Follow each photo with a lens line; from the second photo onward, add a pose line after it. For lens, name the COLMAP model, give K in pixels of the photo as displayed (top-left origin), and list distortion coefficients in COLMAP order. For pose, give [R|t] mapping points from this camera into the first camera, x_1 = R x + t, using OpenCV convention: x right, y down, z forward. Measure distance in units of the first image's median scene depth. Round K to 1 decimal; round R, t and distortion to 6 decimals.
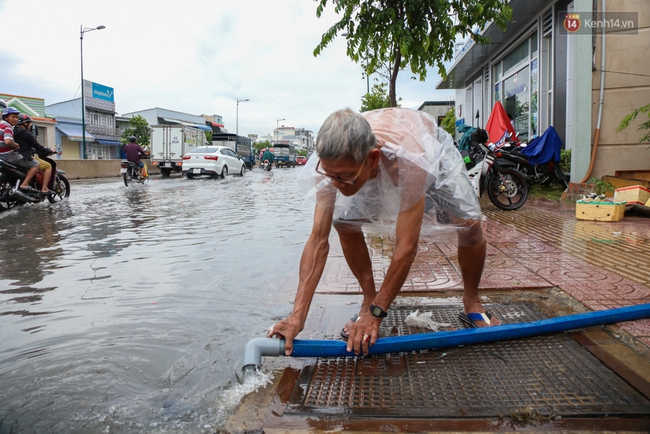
lens RADIAL K [[455.9, 0, 325.0], [0, 455.9, 217.0], [0, 0, 1]] dist [-0.085217, 0.083532]
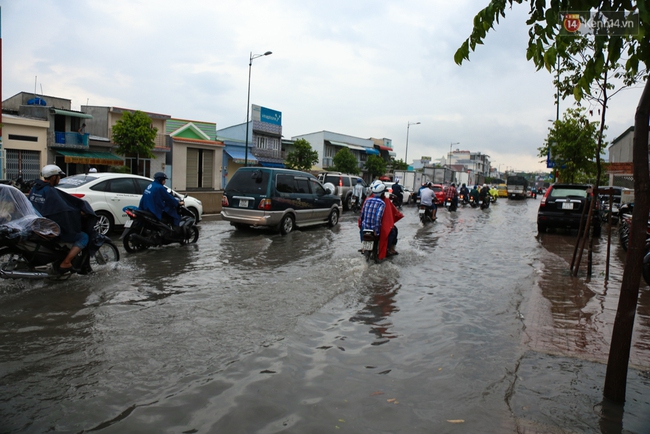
lens RADIAL K [[455.9, 0, 325.0], [0, 455.9, 217.0], [0, 0, 1]] dist [-0.085217, 0.083532]
pose [[0.930476, 0.072599, -0.359087, 0.006248], [-0.089335, 0.995543, -0.030212, -0.030614], [0.355293, 0.060191, 0.932815, 0.095689]]
